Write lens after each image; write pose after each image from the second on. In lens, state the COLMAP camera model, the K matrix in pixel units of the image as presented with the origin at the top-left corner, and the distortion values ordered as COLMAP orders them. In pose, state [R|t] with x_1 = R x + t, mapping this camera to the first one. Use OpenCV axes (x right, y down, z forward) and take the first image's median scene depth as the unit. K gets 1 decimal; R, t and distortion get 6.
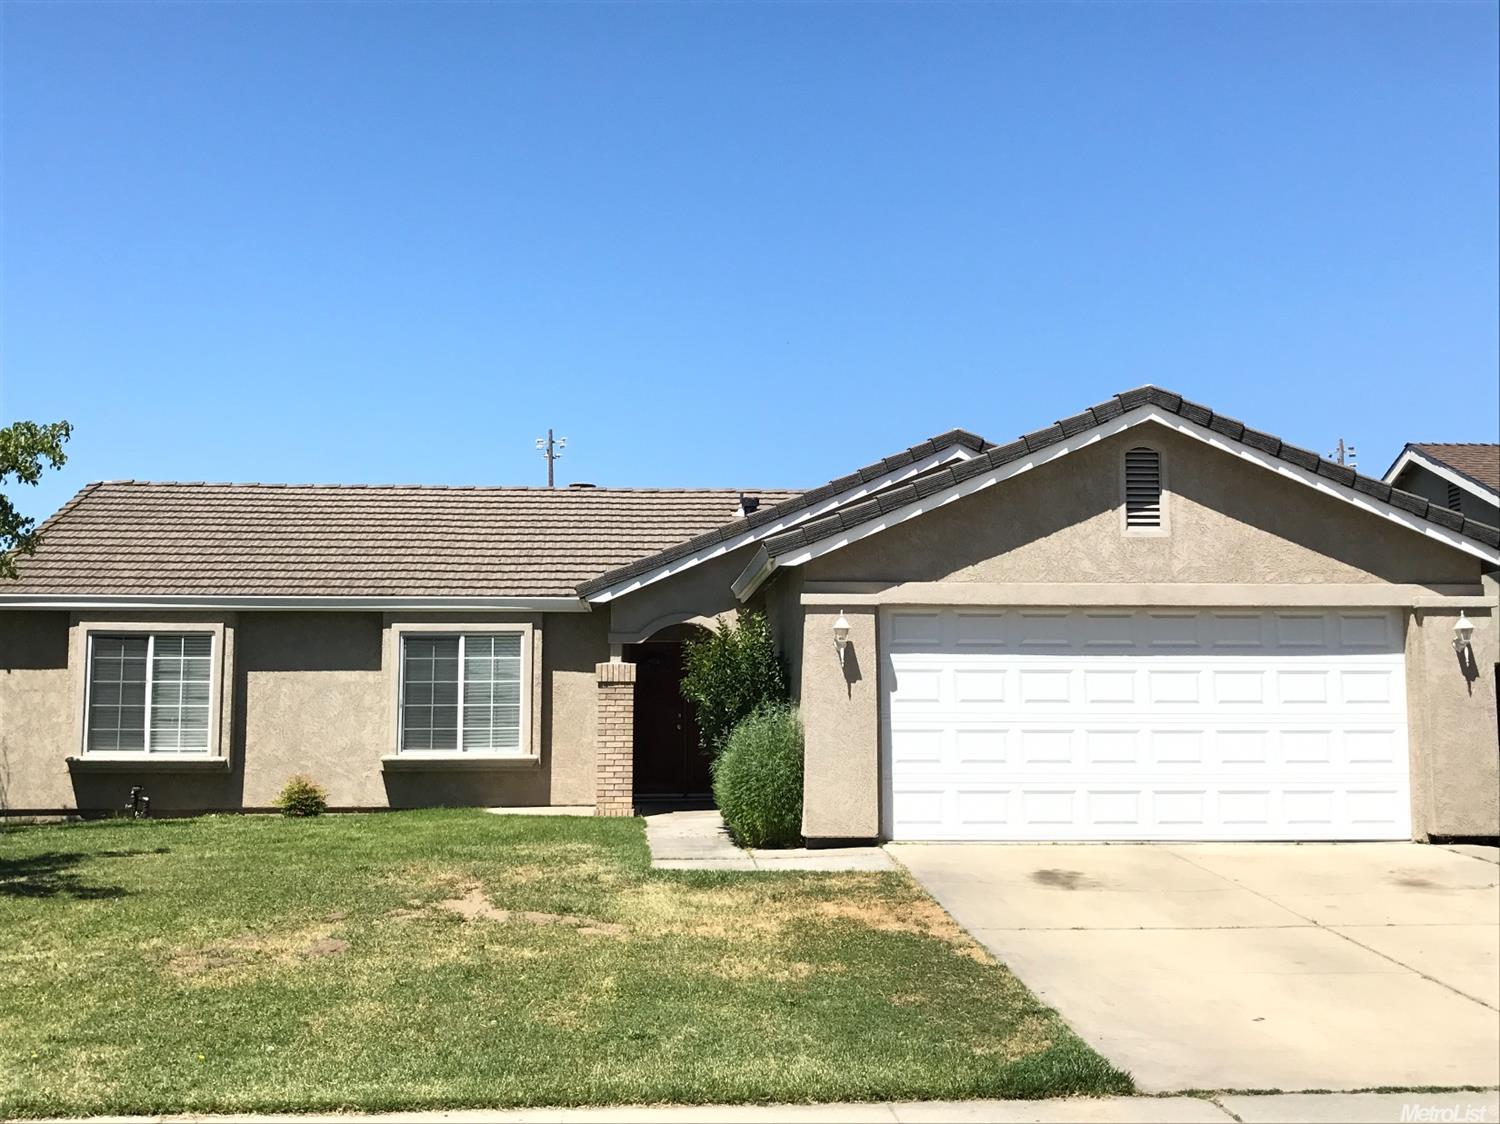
lens RADIAL K [[1700.7, 0, 750.3], [0, 1700.7, 560.9], [0, 0, 1]] dist [0.000111, 0.000000]
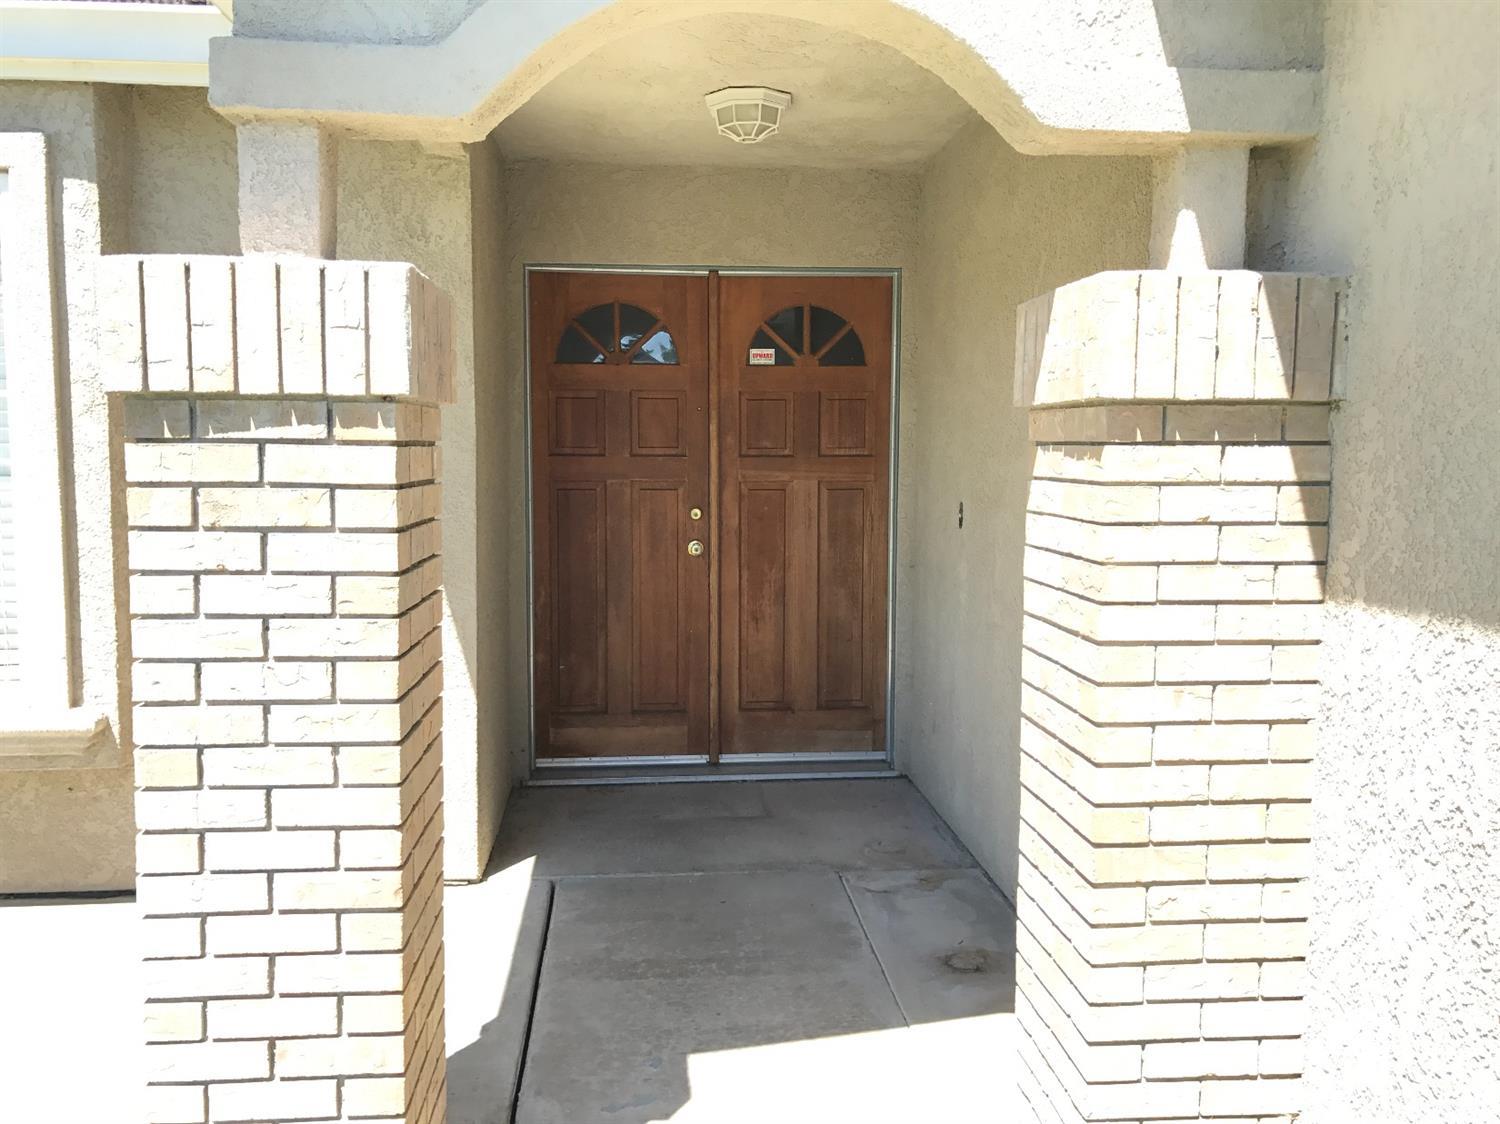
lens RADIAL K [[1237.4, 0, 750.2], [0, 1237.4, 562.2], [0, 0, 1]] dist [0.001687, -0.019934]
pose [[0.998644, 0.003518, 0.051941, -0.045863], [-0.012661, 0.984173, 0.176759, 0.066397], [-0.050497, -0.177177, 0.982883, 0.901366]]
